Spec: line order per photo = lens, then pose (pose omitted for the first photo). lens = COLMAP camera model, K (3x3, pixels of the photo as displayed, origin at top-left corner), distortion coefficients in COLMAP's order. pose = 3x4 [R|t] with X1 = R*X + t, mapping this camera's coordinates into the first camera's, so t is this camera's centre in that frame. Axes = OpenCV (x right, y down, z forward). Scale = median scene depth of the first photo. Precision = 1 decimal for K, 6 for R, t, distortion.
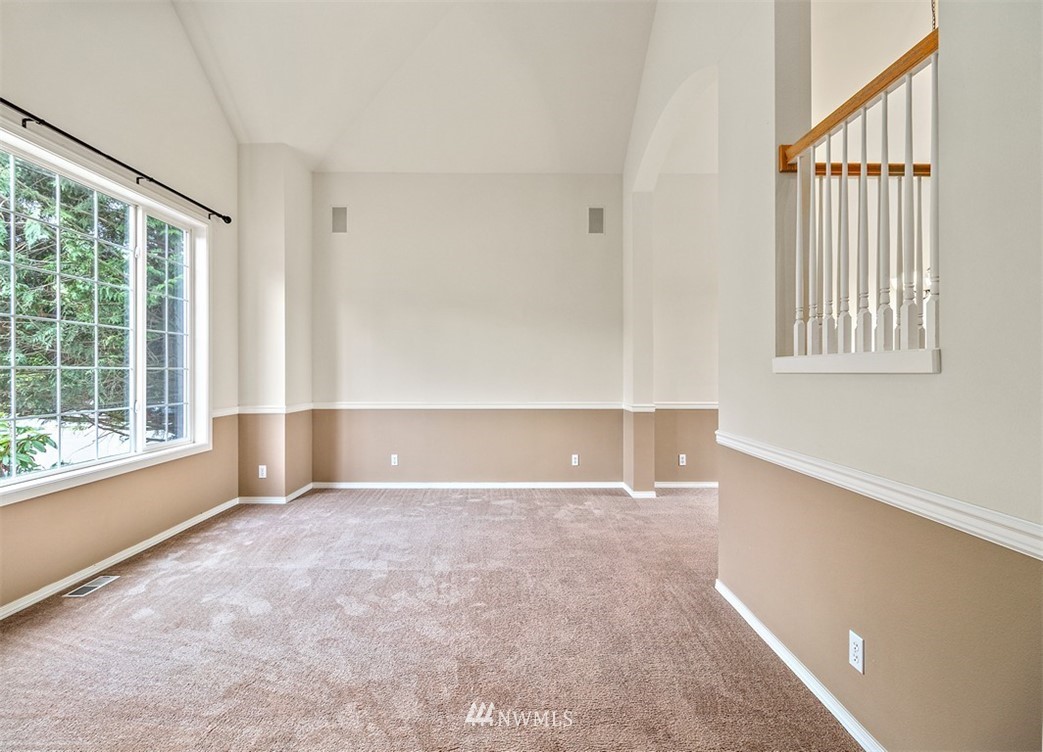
lens RADIAL K [[480.6, 0, 524.0], [0, 480.6, 366.9], [0, 0, 1]] dist [-0.001769, -0.000239]
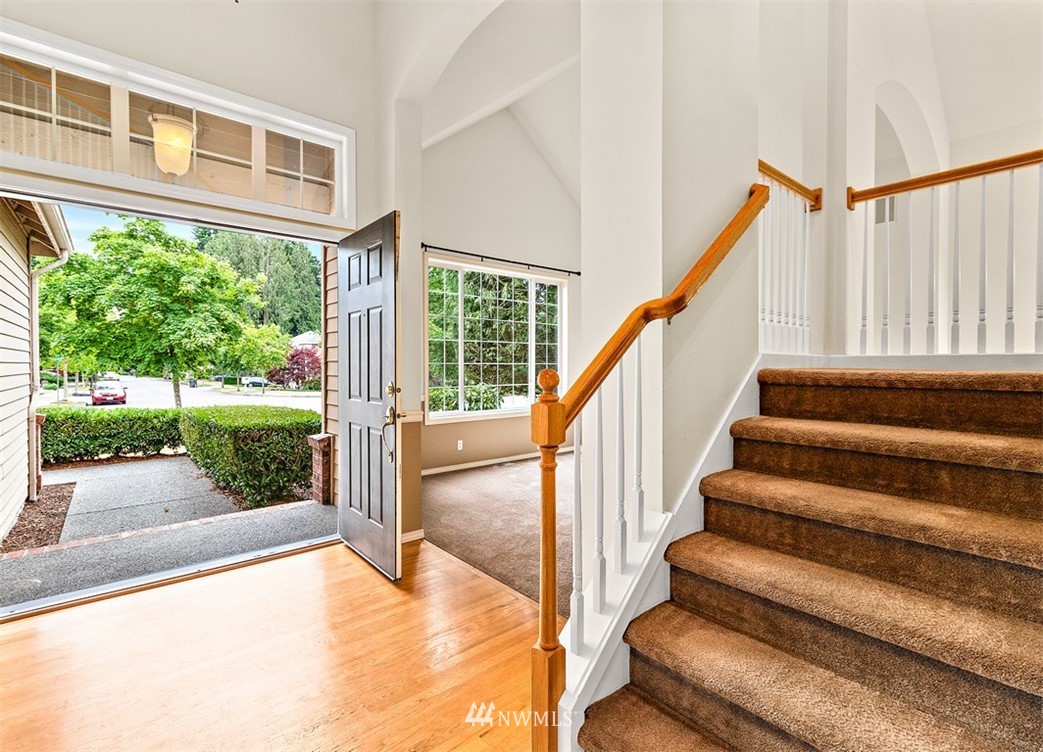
lens RADIAL K [[479.5, 0, 520.0], [0, 479.5, 360.7], [0, 0, 1]] dist [0.000346, -0.000092]
pose [[0.639585, -0.004886, -0.768705, 0.540665], [0.004926, 0.999985, -0.002258, -0.004490], [0.768705, -0.002343, 0.639600, -0.221064]]
